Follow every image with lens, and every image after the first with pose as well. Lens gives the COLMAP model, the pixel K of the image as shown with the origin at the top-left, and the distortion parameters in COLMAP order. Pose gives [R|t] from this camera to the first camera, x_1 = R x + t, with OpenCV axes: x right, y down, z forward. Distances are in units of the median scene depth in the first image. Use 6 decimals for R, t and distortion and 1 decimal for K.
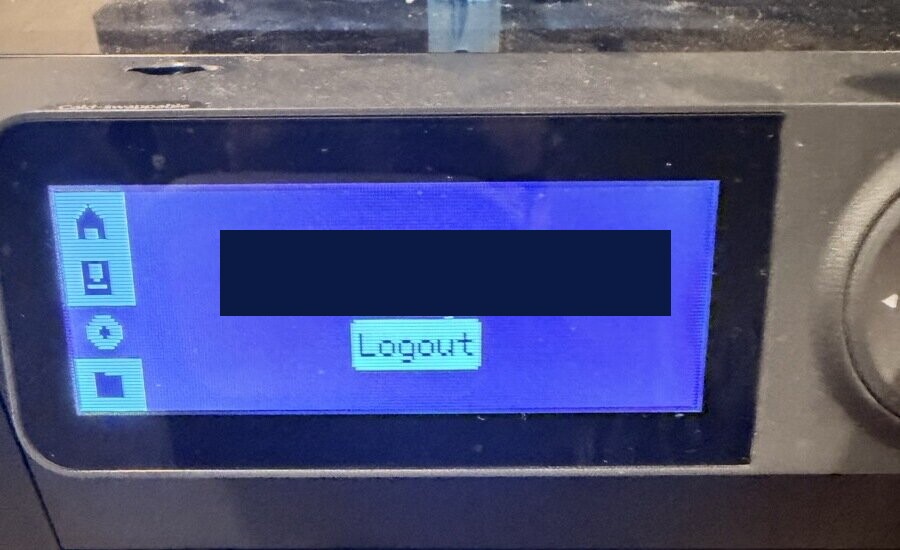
lens RADIAL K [[908.4, 0, 450.0], [0, 908.4, 275.0], [0, 0, 1]] dist [0.013786, 0.017964]
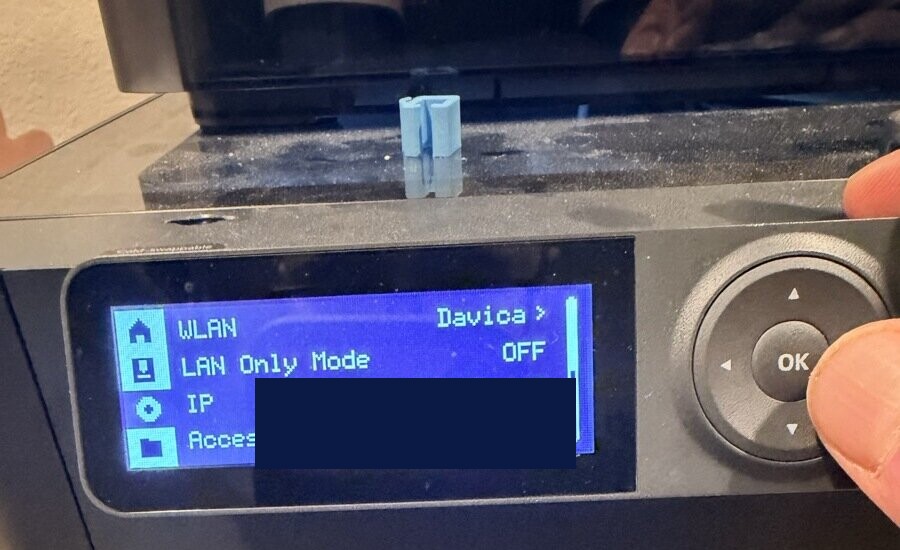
lens RADIAL K [[908.4, 0, 450.0], [0, 908.4, 275.0], [0, 0, 1]] dist [0.013786, 0.017964]
pose [[0.998639, -0.039429, -0.034131, 0.107083], [0.034257, 0.989455, -0.140728, 0.054782], [0.039320, 0.139368, 0.989460, -0.302755]]
